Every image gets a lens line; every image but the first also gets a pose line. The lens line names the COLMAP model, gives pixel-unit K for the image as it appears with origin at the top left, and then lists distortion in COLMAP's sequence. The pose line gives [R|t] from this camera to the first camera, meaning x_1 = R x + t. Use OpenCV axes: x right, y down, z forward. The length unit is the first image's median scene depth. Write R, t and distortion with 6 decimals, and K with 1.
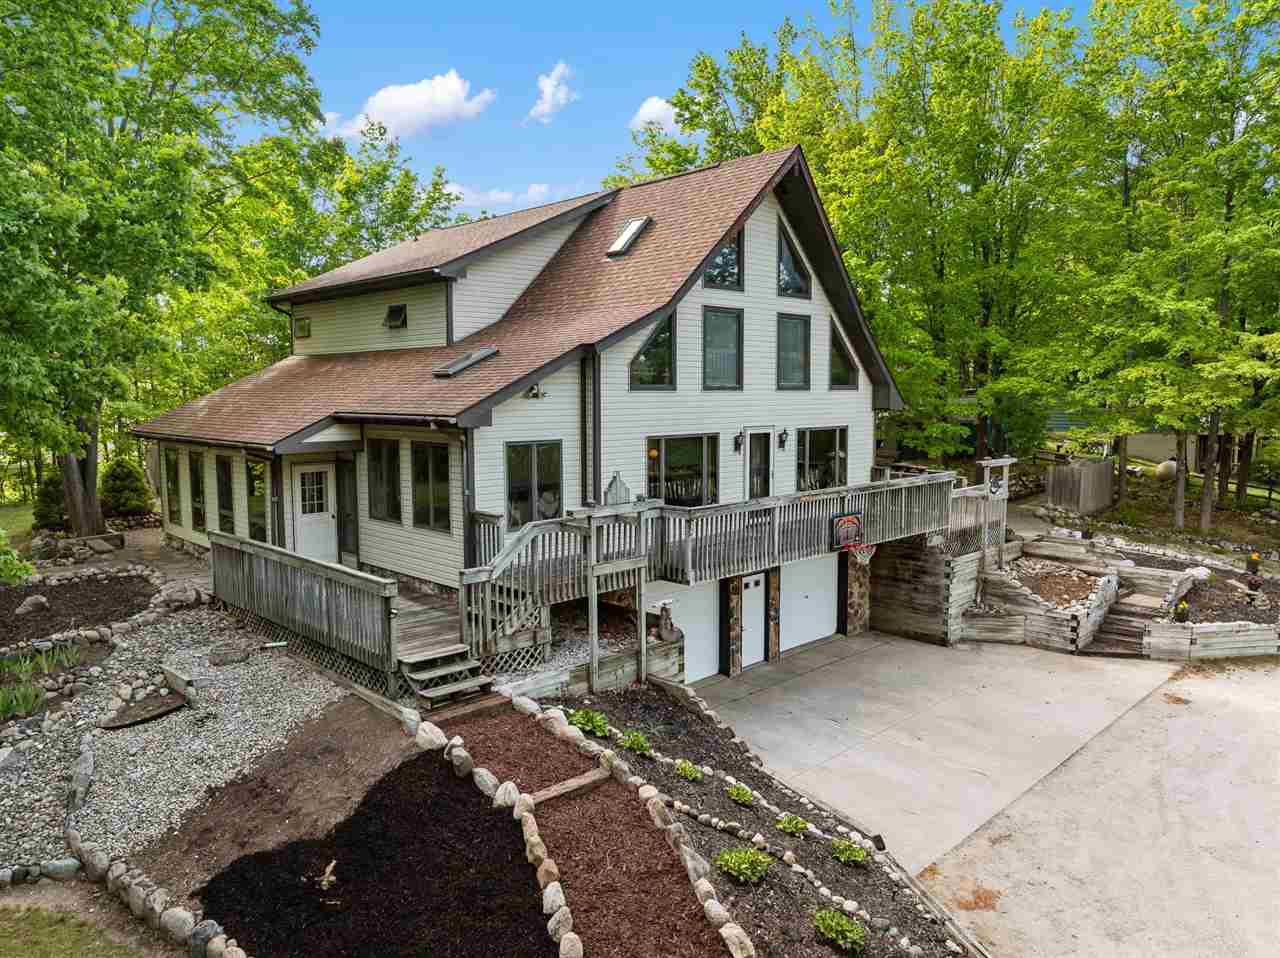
lens RADIAL K [[911.7, 0, 640.0], [0, 911.7, 479.0], [0, 0, 1]] dist [-0.005781, -0.032472]
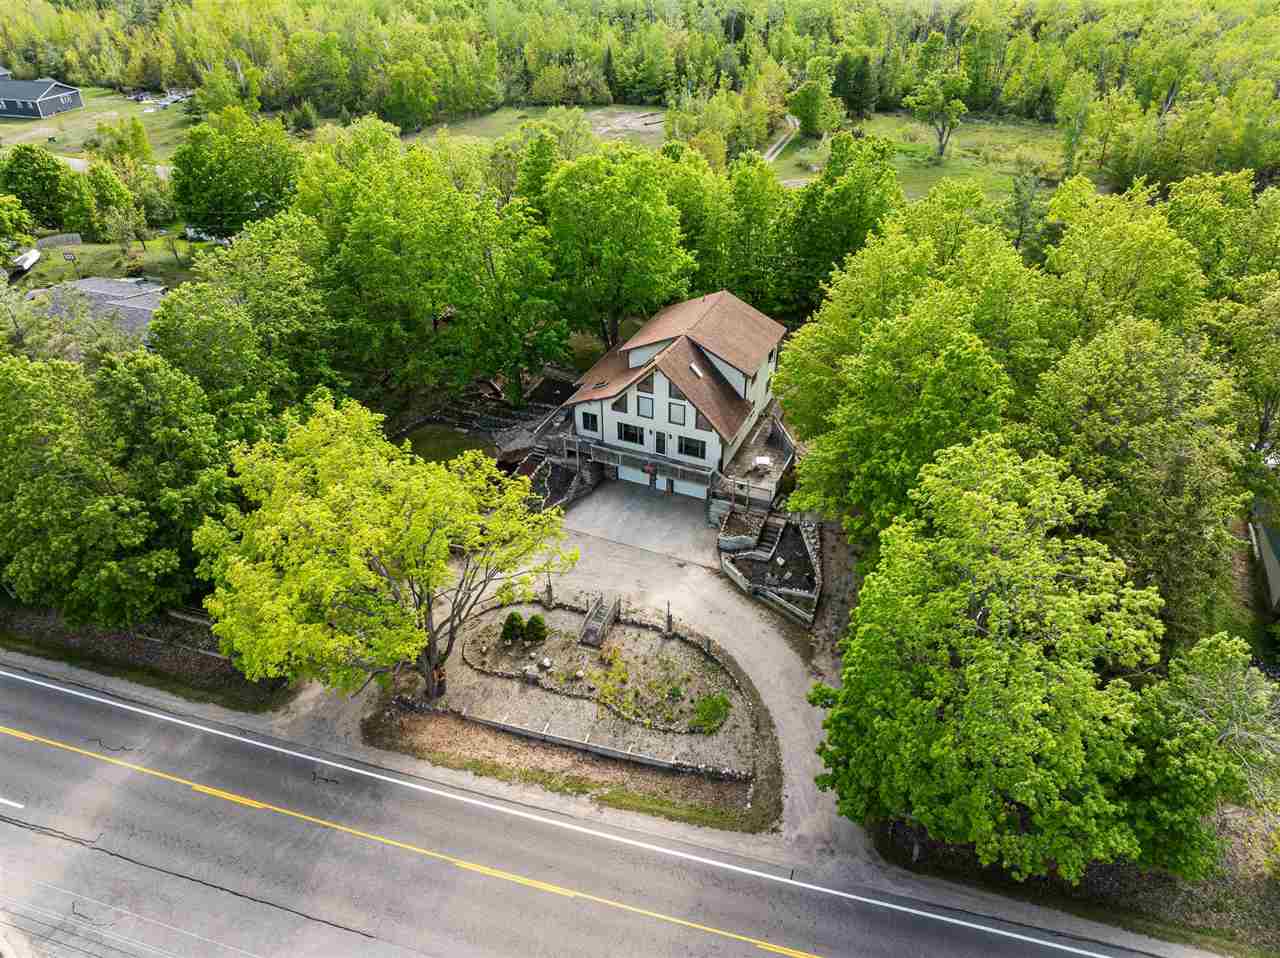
lens RADIAL K [[911.7, 0, 640.0], [0, 911.7, 479.0], [0, 0, 1]] dist [-0.005781, -0.032472]
pose [[0.394090, 0.502404, -0.769599, 2.905118], [-0.096021, 0.855290, 0.509175, -1.682995], [0.914042, -0.126763, 0.385303, -0.370603]]
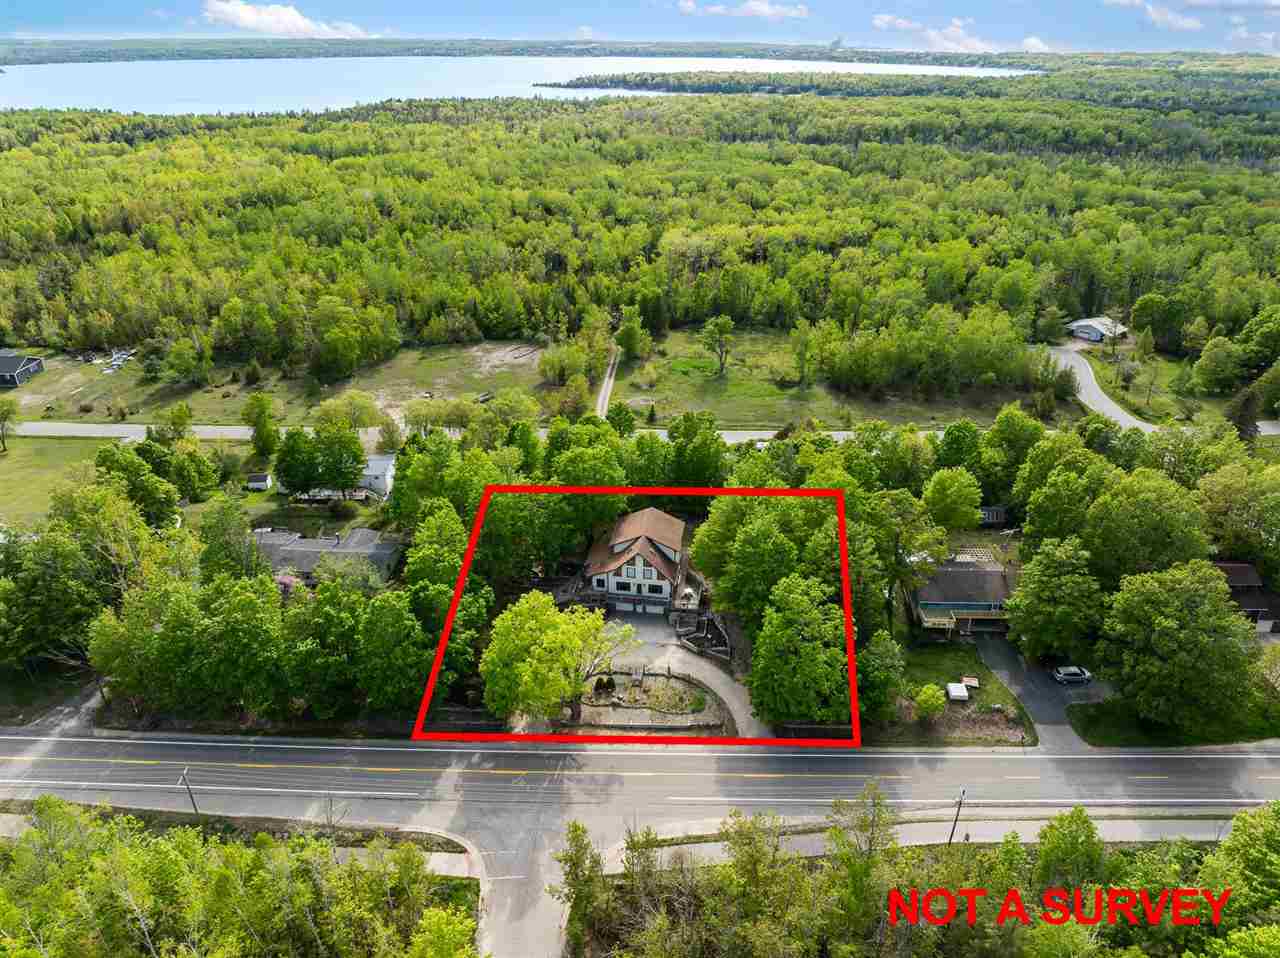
lens RADIAL K [[911.7, 0, 640.0], [0, 911.7, 479.0], [0, 0, 1]] dist [-0.005781, -0.032472]
pose [[0.616231, 0.336795, -0.711919, 4.985936], [-0.079163, 0.925859, 0.369483, -3.478042], [0.783576, -0.171330, 0.597205, -3.069140]]
